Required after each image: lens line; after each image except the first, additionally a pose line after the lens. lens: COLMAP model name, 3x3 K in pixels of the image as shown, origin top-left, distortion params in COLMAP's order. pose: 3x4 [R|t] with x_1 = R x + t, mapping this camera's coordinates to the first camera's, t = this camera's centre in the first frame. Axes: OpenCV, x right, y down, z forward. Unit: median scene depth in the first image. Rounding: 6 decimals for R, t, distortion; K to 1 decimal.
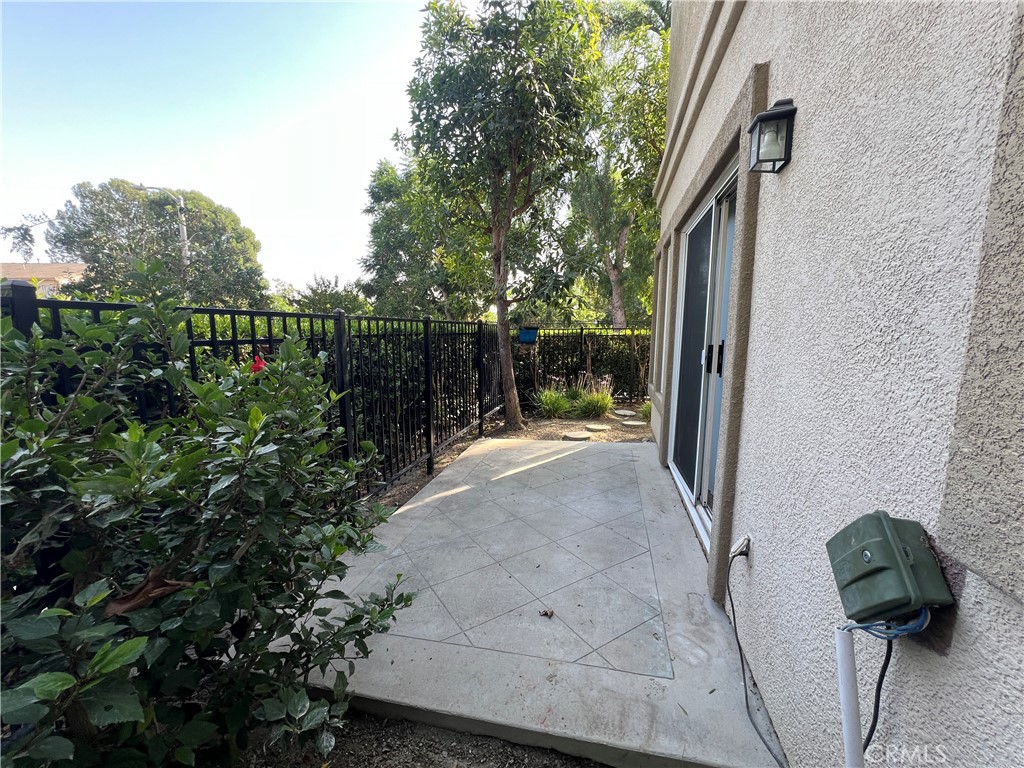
lens RADIAL K [[412.9, 0, 512.8], [0, 412.9, 387.0], [0, 0, 1]] dist [-0.004967, 0.000719]
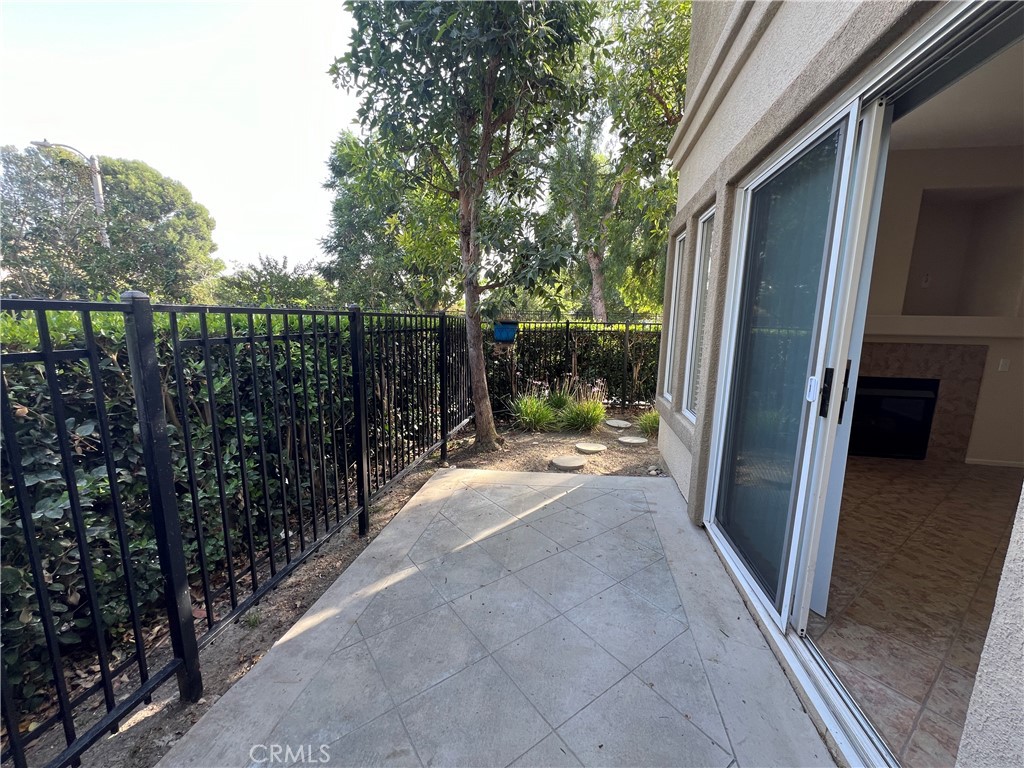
lens RADIAL K [[412.9, 0, 512.4], [0, 412.9, 388.5], [0, 0, 1]] dist [-0.004967, 0.000719]
pose [[0.998101, 0.006004, 0.061300, 0.003233], [-0.007808, 0.999542, 0.029237, -0.034975], [-0.061096, -0.029660, 0.997691, 0.183543]]
